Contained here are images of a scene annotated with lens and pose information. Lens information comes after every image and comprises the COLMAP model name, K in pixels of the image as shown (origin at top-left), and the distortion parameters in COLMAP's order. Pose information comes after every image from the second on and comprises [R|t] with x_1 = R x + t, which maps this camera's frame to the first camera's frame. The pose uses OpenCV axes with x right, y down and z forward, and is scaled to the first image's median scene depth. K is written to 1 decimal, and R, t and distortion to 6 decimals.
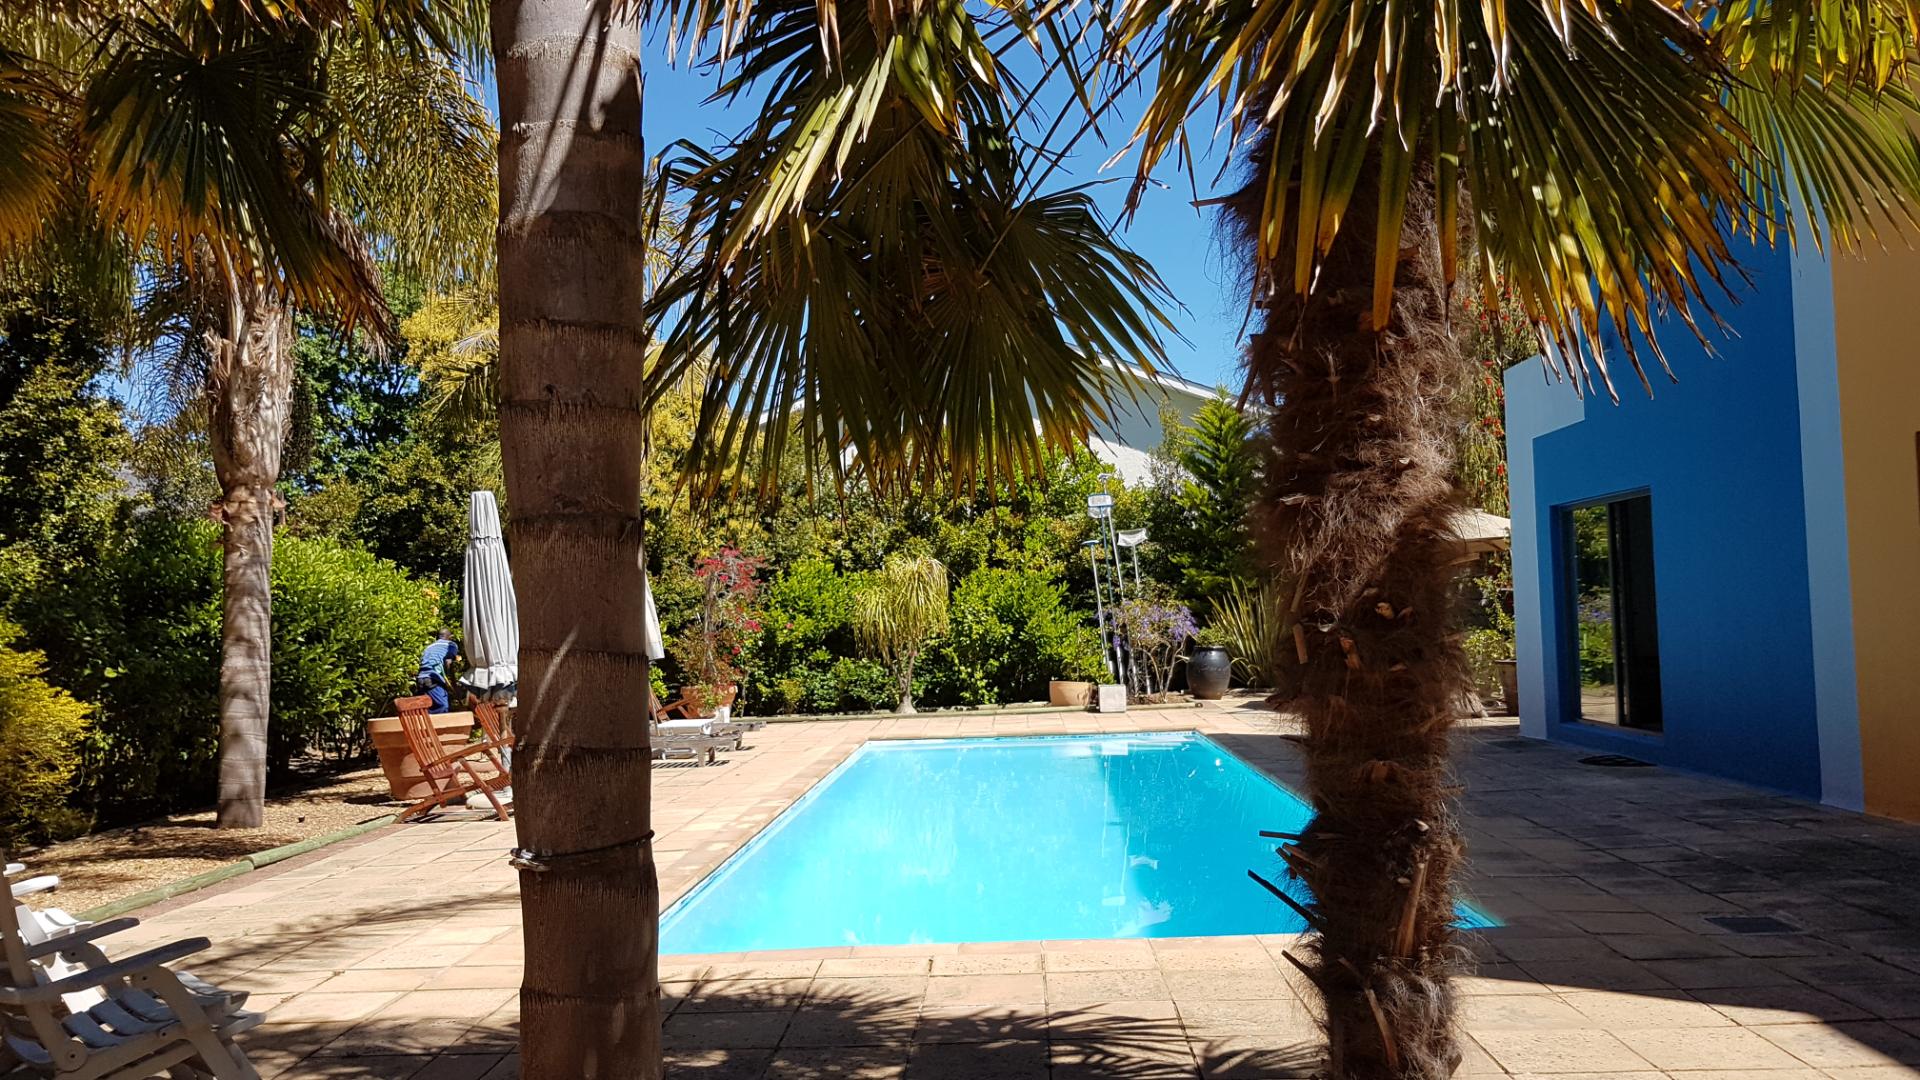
lens RADIAL K [[1702.4, 0, 986.1], [0, 1702.4, 460.8], [0, 0, 1]] dist [0.199148, -0.700583]
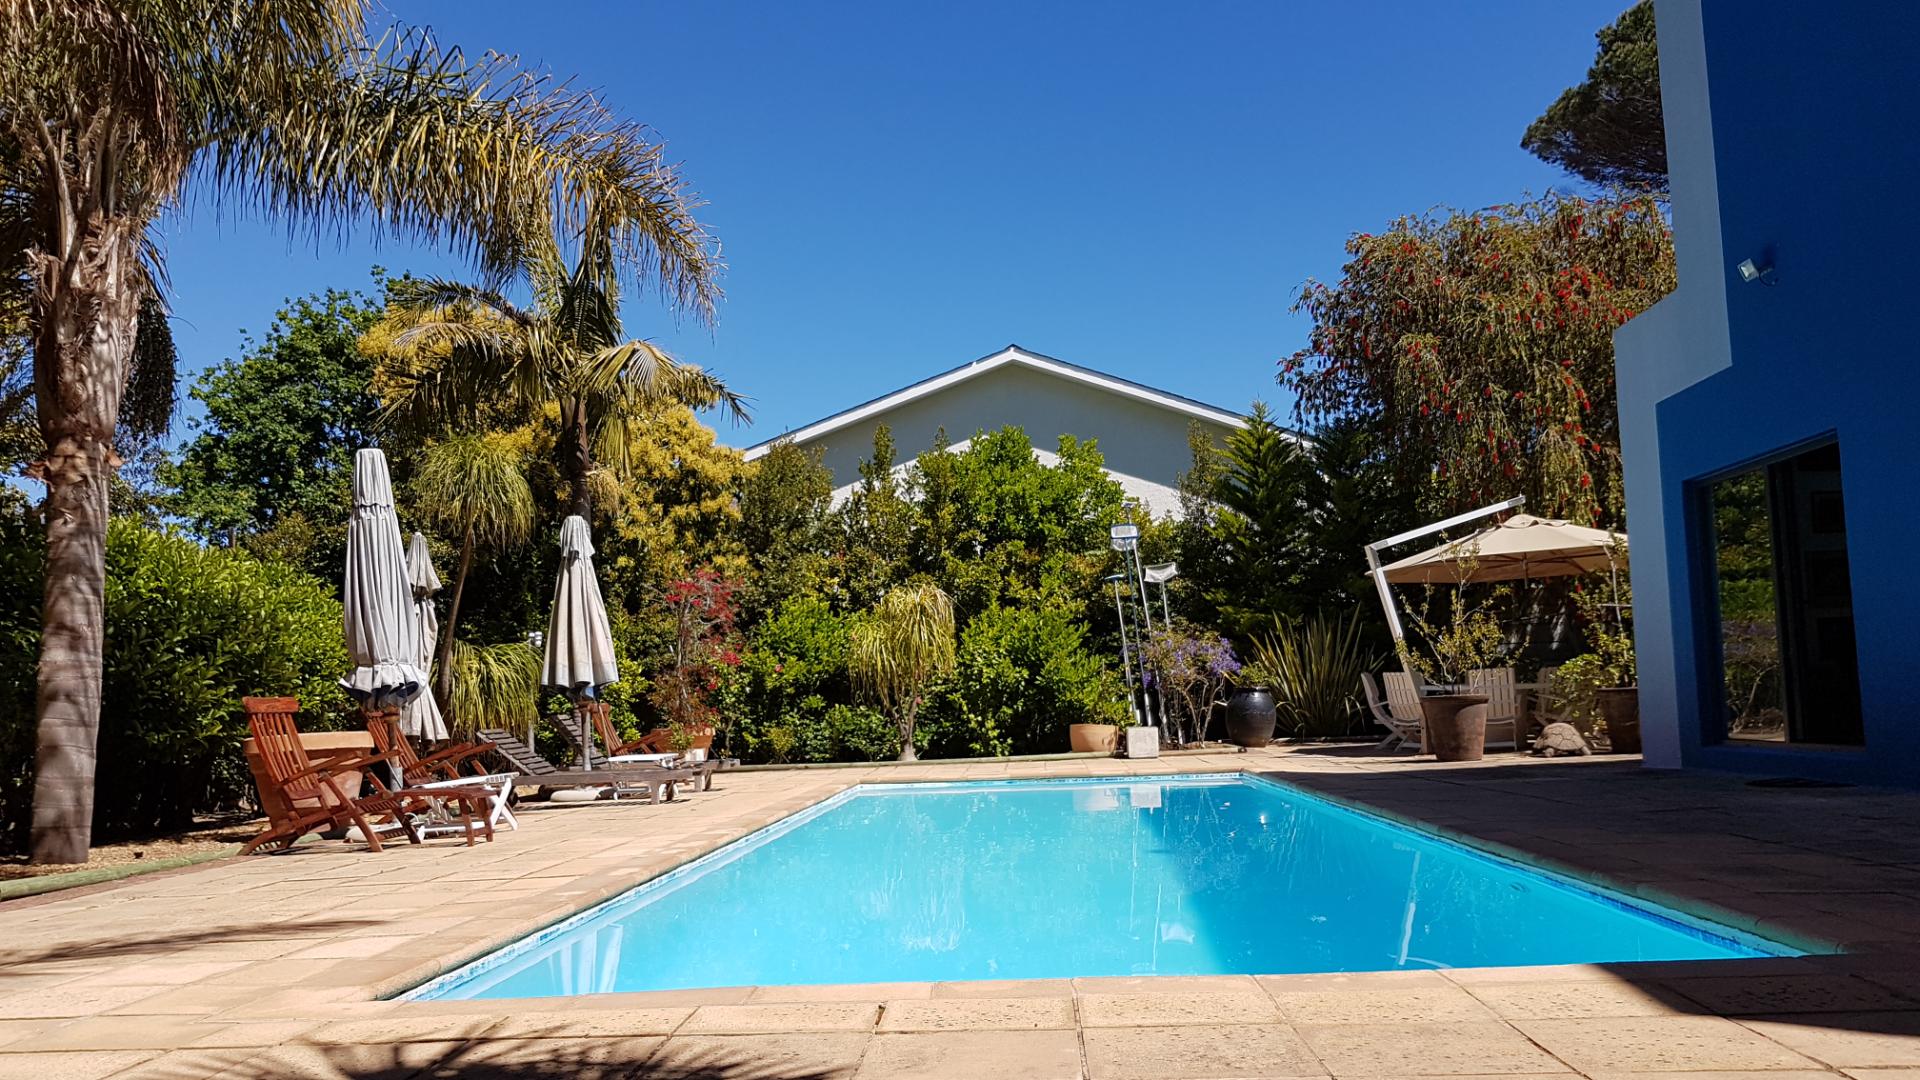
lens RADIAL K [[1549.9, 0, 960.0], [0, 1549.9, 540.0], [0, 0, 1]] dist [0.097635, -0.210258]
pose [[0.999565, -0.004792, -0.029091, 0.004110], [0.003680, 0.999265, -0.038145, 0.061059], [0.029252, 0.038021, 0.998849, 0.187784]]
